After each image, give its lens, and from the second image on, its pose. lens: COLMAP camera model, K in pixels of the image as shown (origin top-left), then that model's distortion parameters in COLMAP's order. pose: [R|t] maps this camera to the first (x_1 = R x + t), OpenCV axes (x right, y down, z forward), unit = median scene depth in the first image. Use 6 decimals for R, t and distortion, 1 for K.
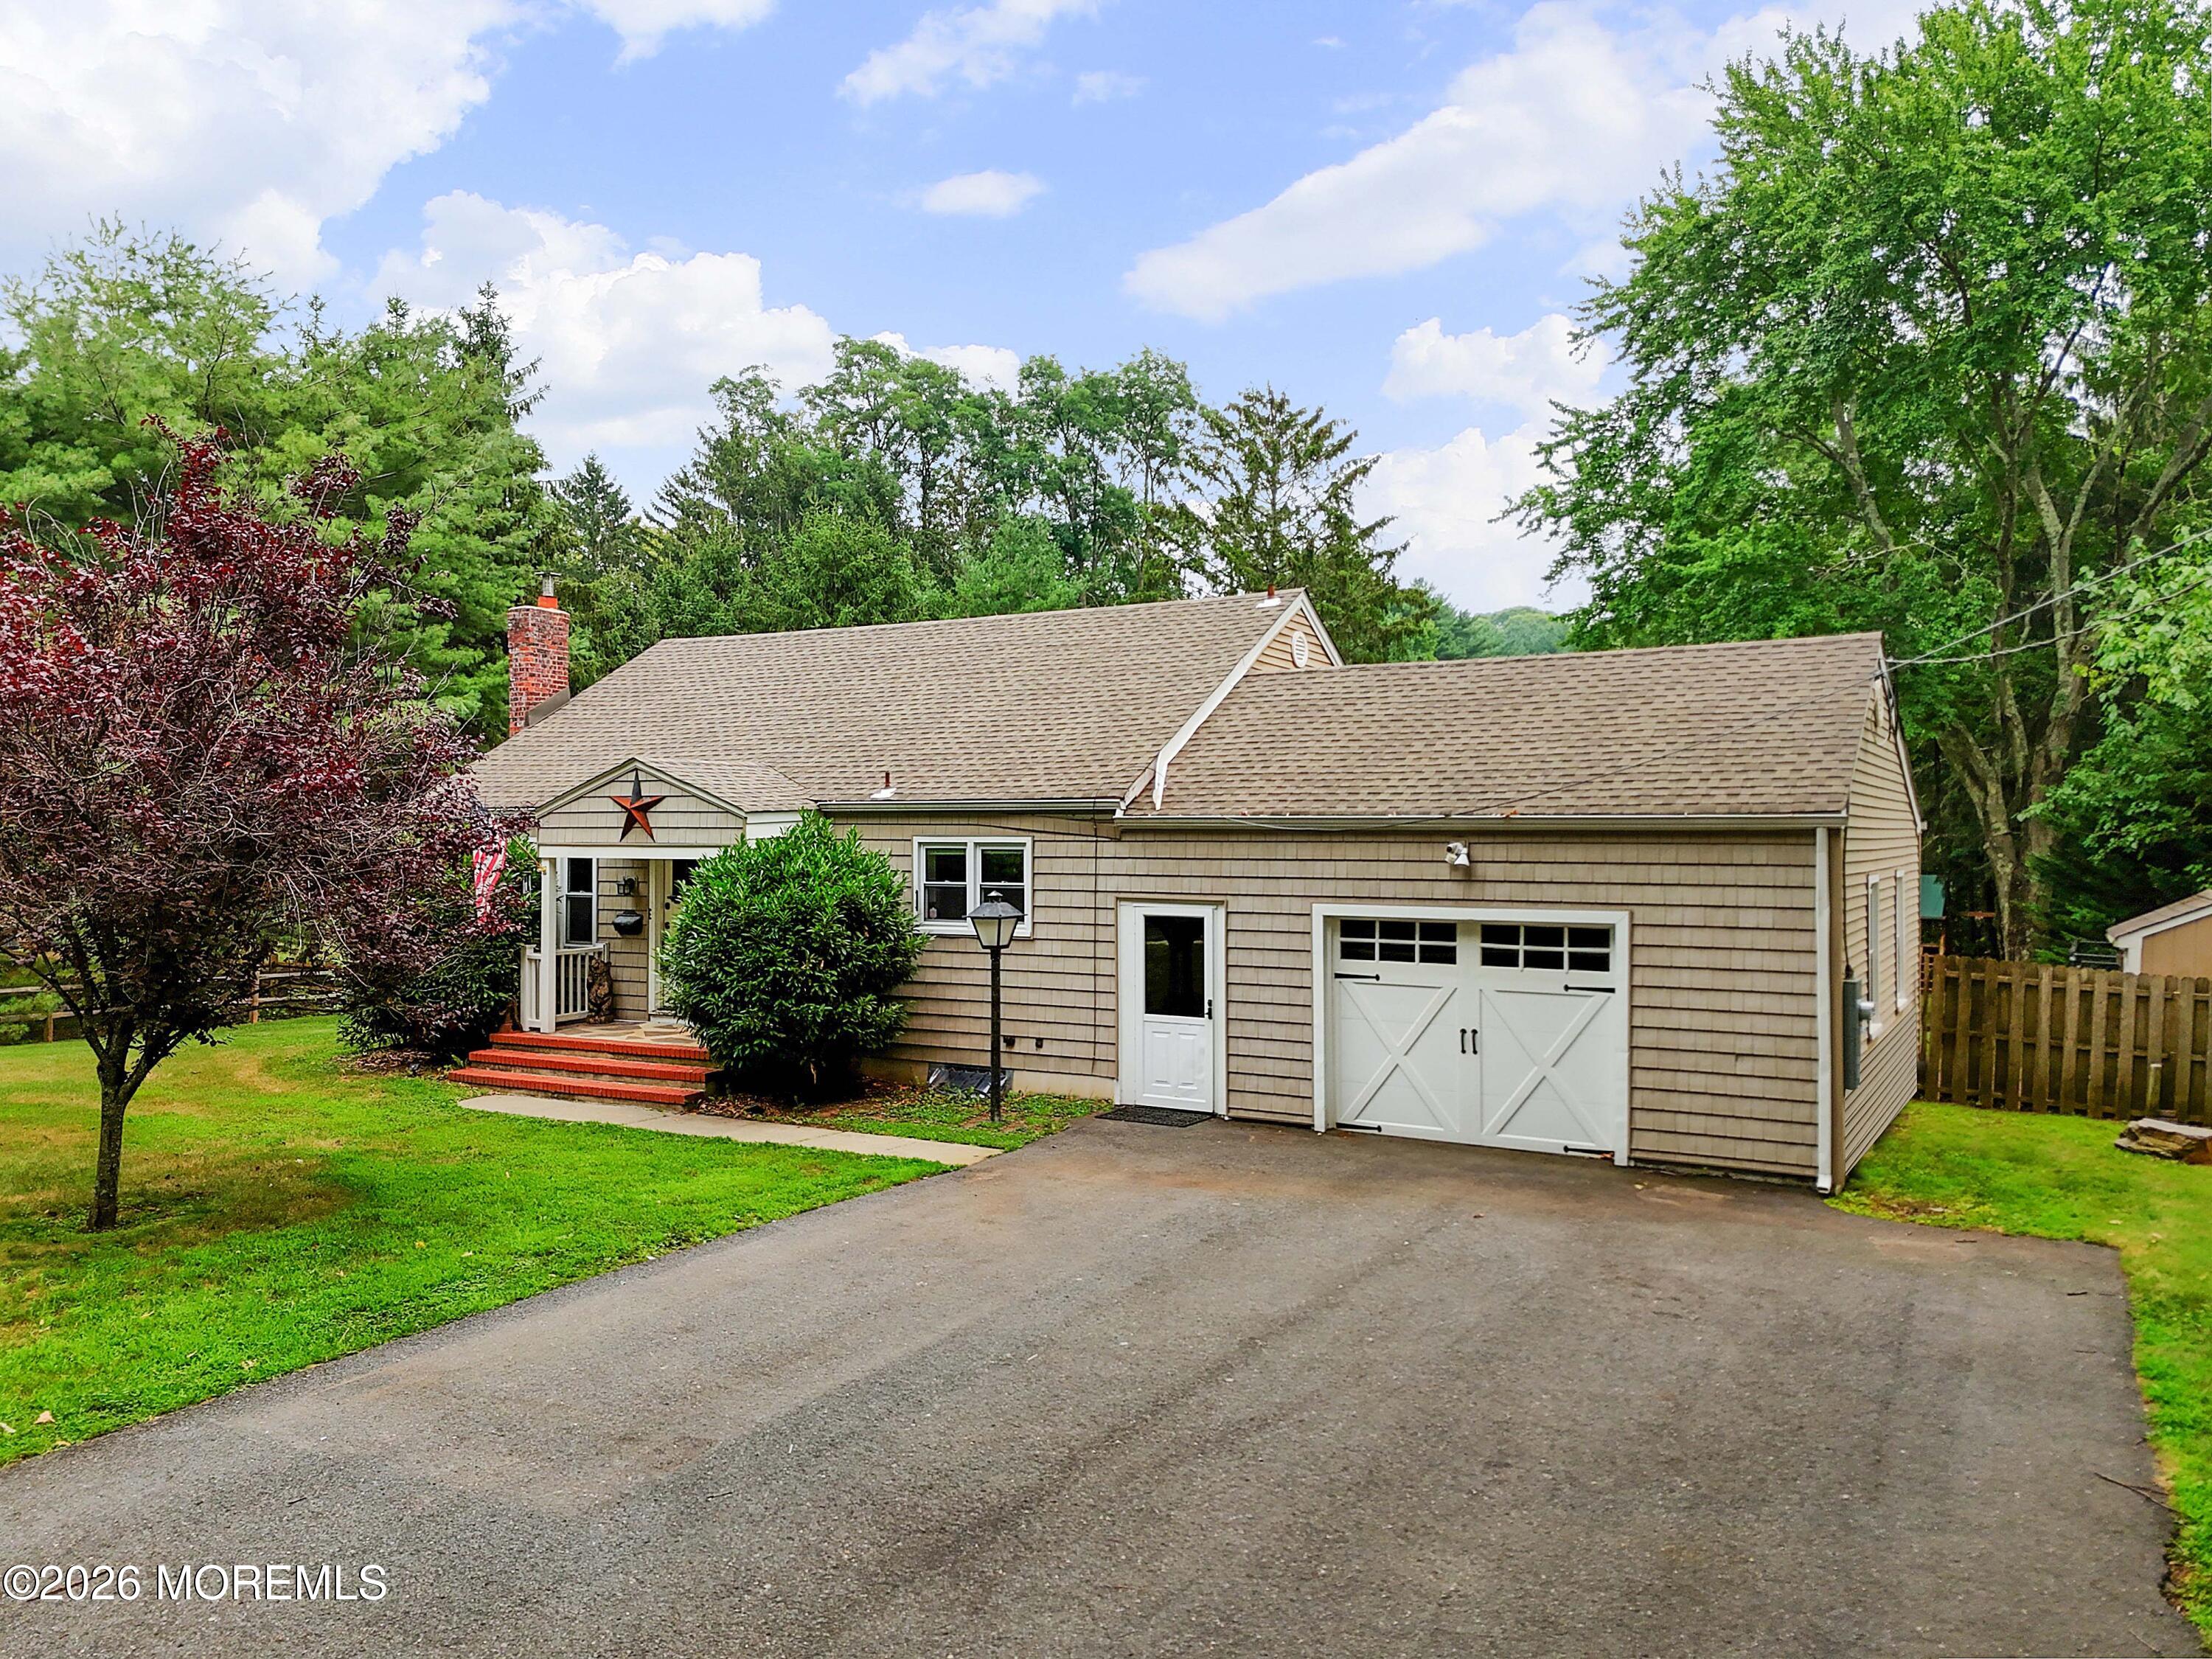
lens RADIAL K [[1658.0, 0, 1106.0], [0, 1658.0, 829.5], [0, 0, 1]] dist [0.053930, -0.032856]
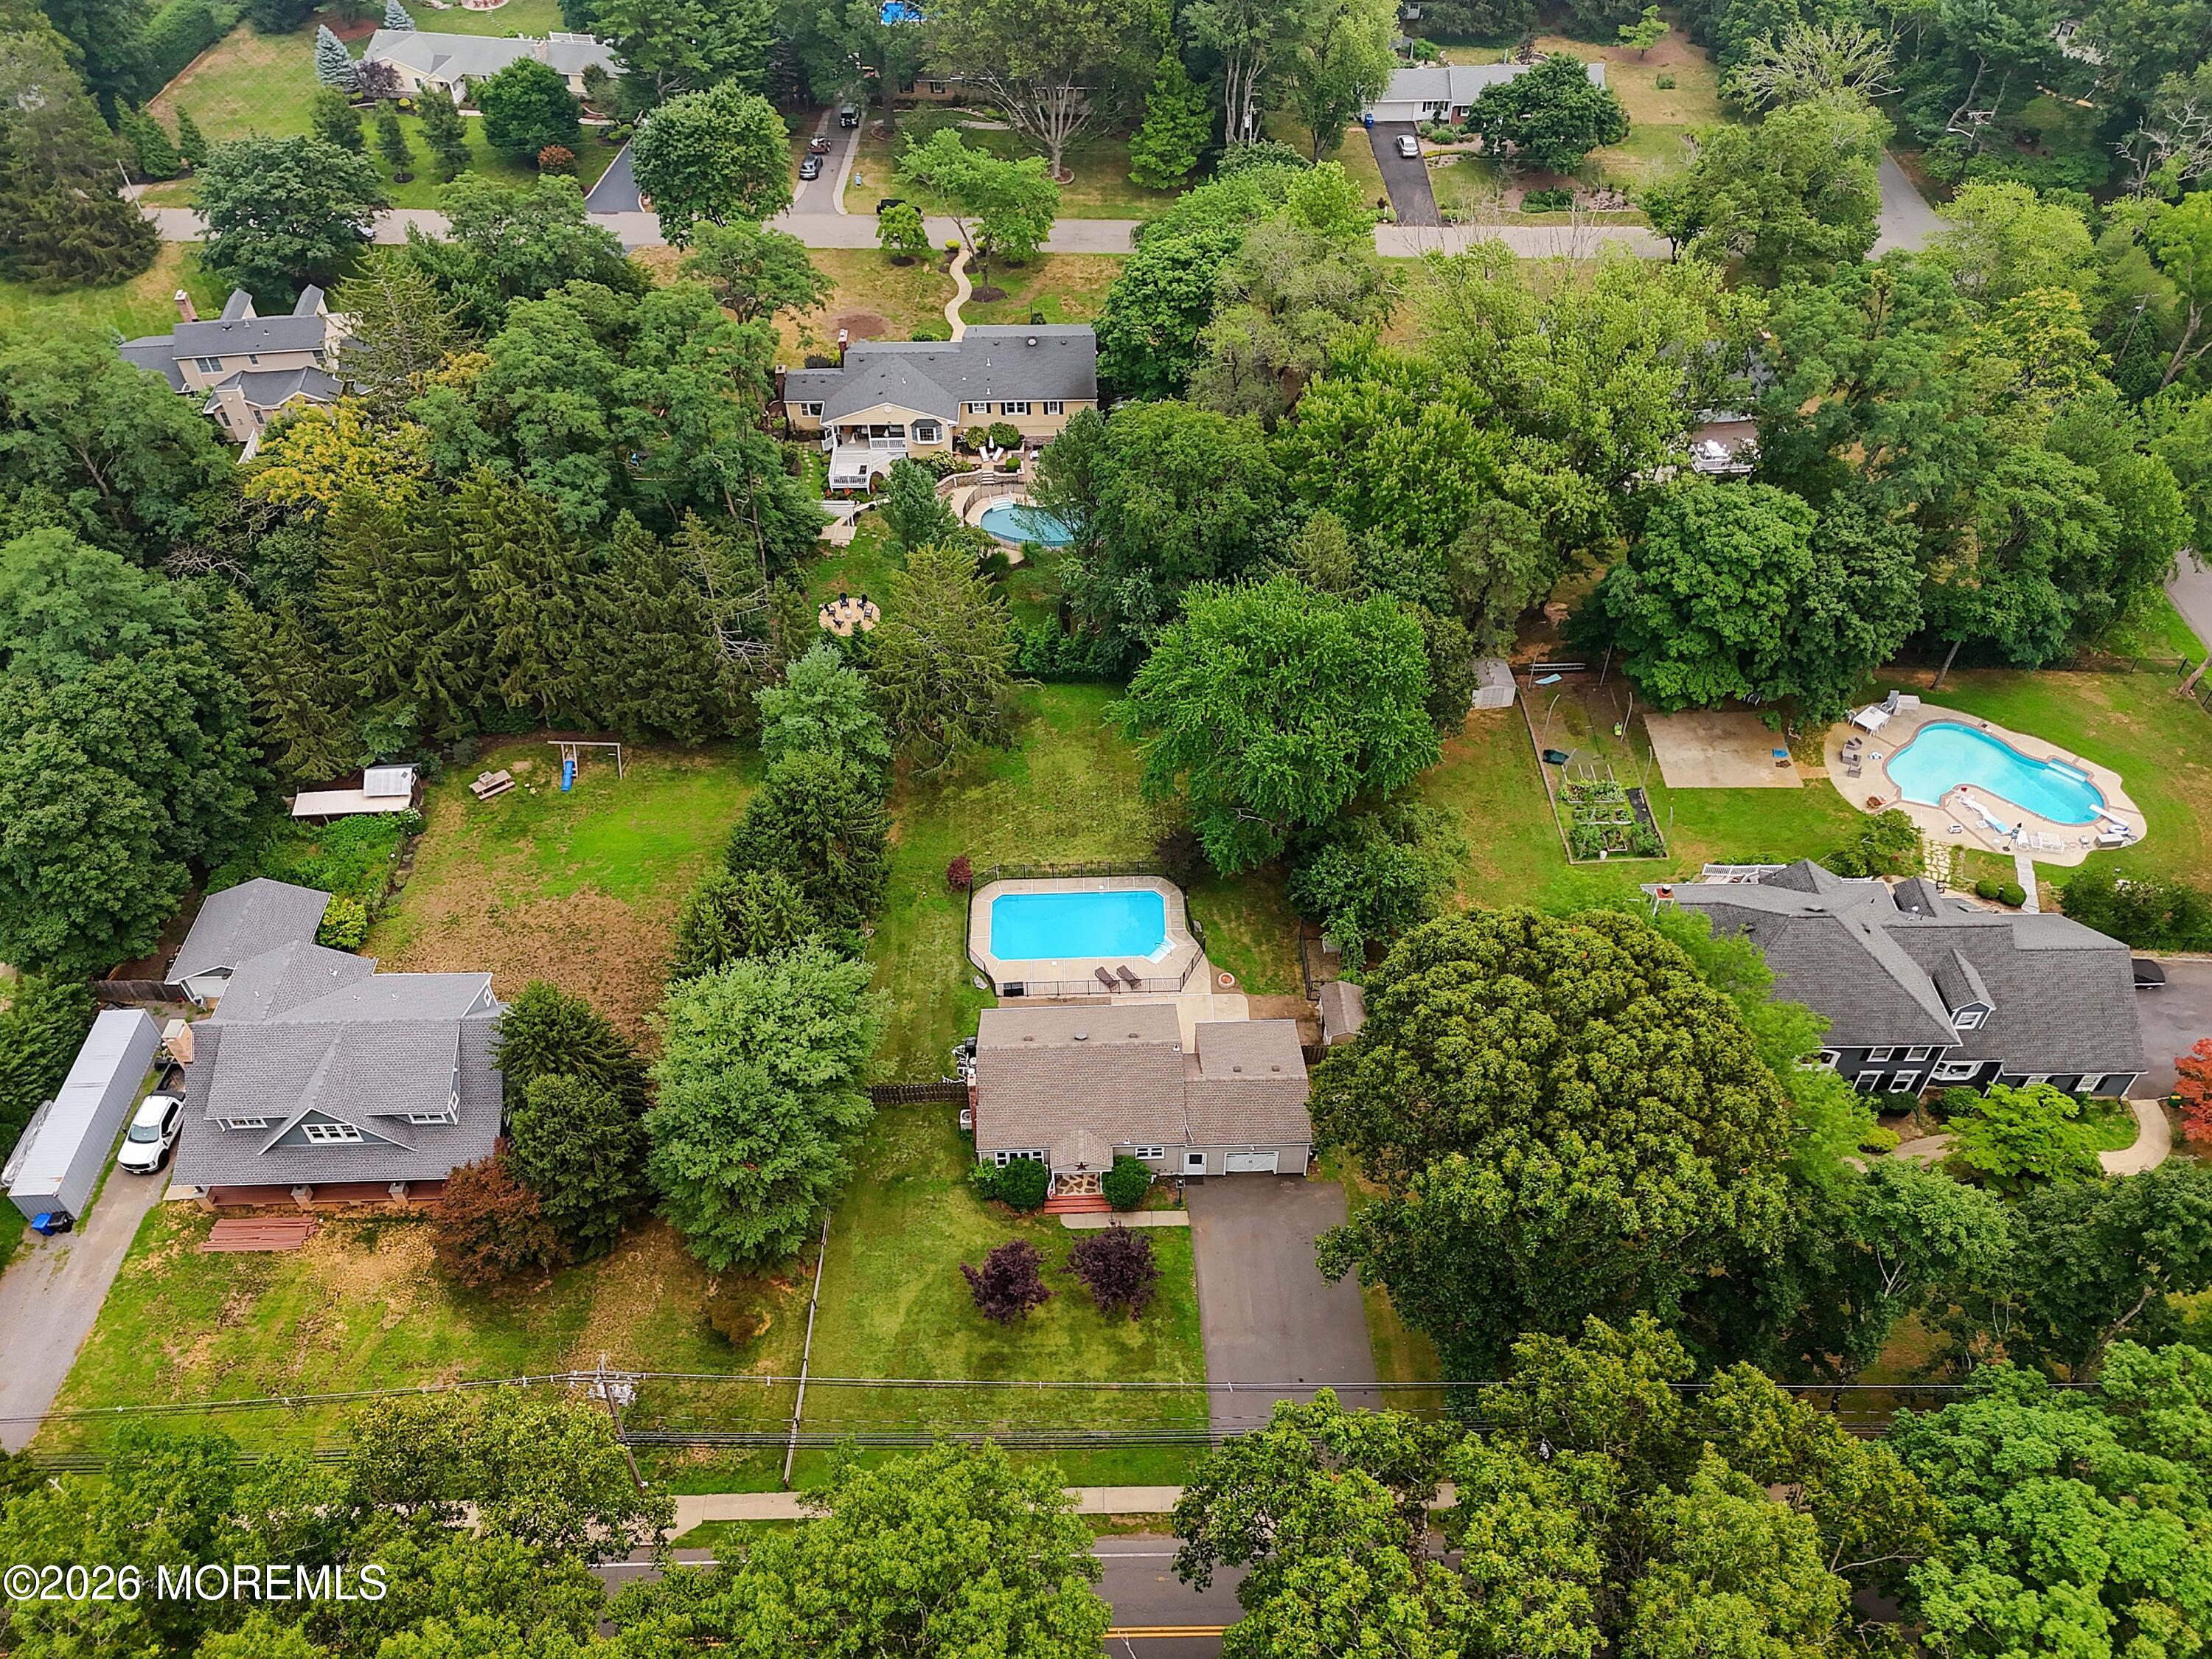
lens RADIAL K [[1666.8, 0, 1117.7], [0, 1666.8, 824.5], [0, 0, 1]] dist [0.045595, -0.008419]
pose [[0.847632, -0.390415, 0.359299, -1.743682], [0.011477, 0.690509, 0.723232, -4.718952], [-0.530460, -0.608911, 0.589779, -1.448261]]
